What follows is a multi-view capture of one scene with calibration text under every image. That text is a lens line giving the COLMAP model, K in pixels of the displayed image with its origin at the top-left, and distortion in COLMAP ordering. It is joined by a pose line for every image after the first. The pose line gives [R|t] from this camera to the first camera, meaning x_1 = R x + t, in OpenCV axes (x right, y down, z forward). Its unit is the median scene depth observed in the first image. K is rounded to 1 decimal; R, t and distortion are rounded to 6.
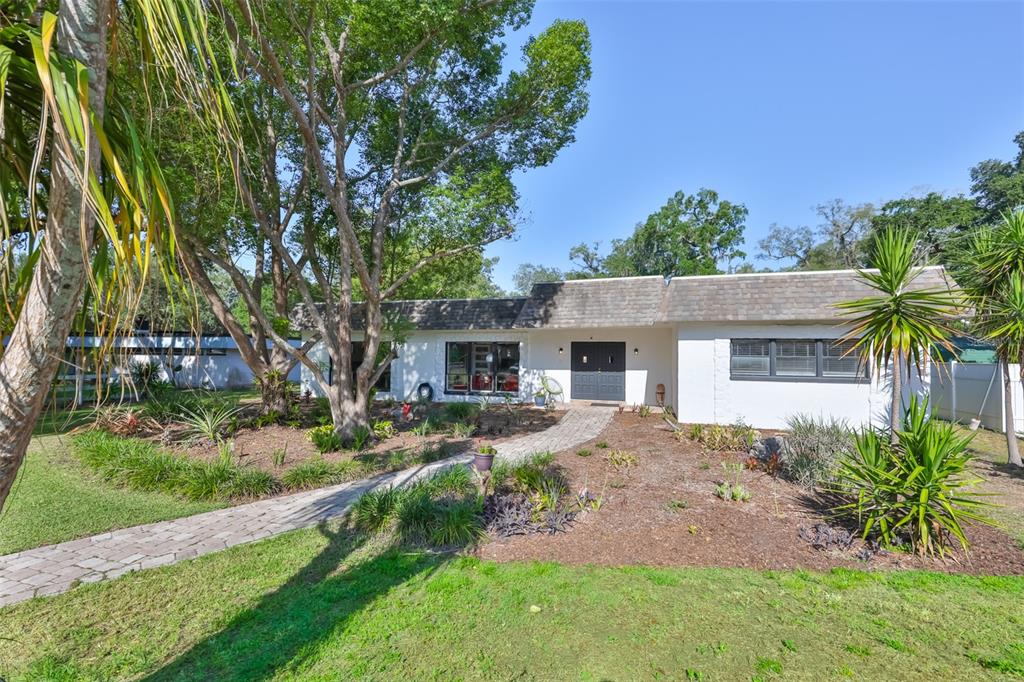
lens RADIAL K [[442.7, 0, 510.9], [0, 442.7, 345.3], [0, 0, 1]] dist [0.002528, 0.000674]
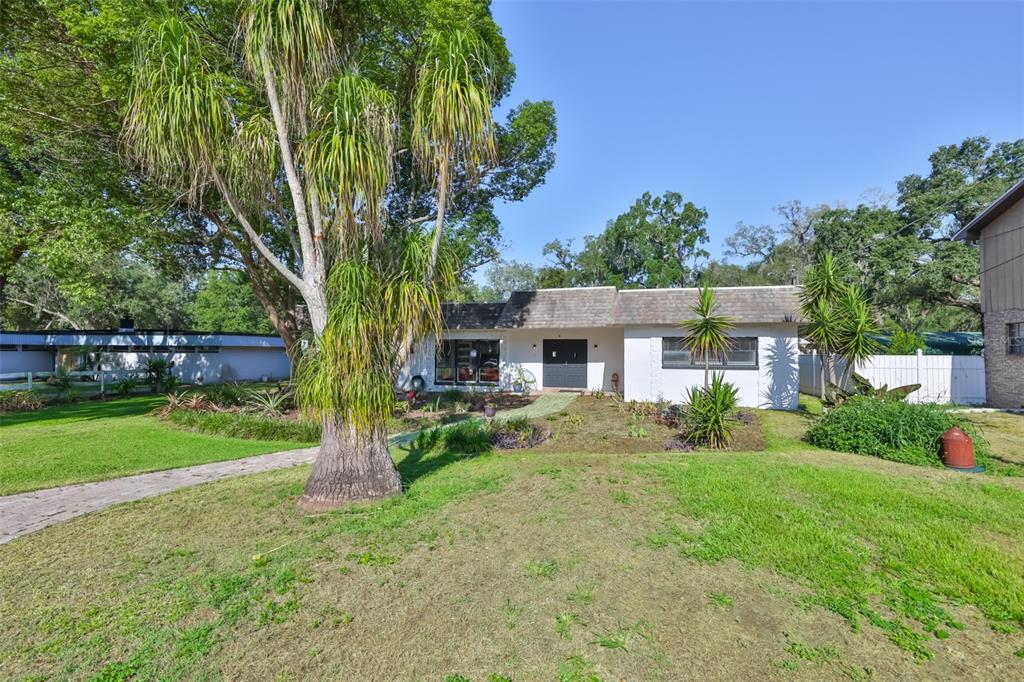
lens RADIAL K [[490.0, 0, 514.0], [0, 490.0, 339.1], [0, 0, 1]] dist [0.005989, -0.000021]
pose [[0.997504, -0.003922, 0.070504, -0.036425], [0.004035, 0.999991, -0.001464, -0.006802], [-0.070497, 0.001744, 0.997510, -0.323855]]
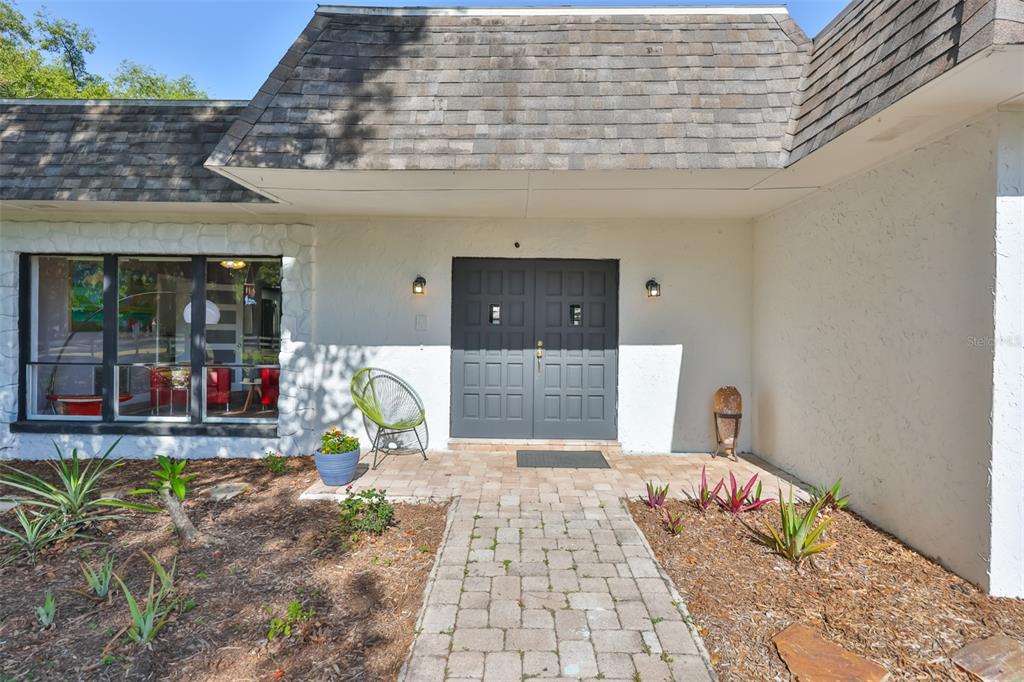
lens RADIAL K [[497.5, 0, 511.4], [0, 497.5, 325.7], [0, 0, 1]] dist [-0.001555, -0.000097]
pose [[0.959229, 0.000511, 0.282631, 0.078665], [-0.008010, 0.999646, 0.025379, 0.033062], [-0.282518, -0.026608, 0.958893, 0.665009]]
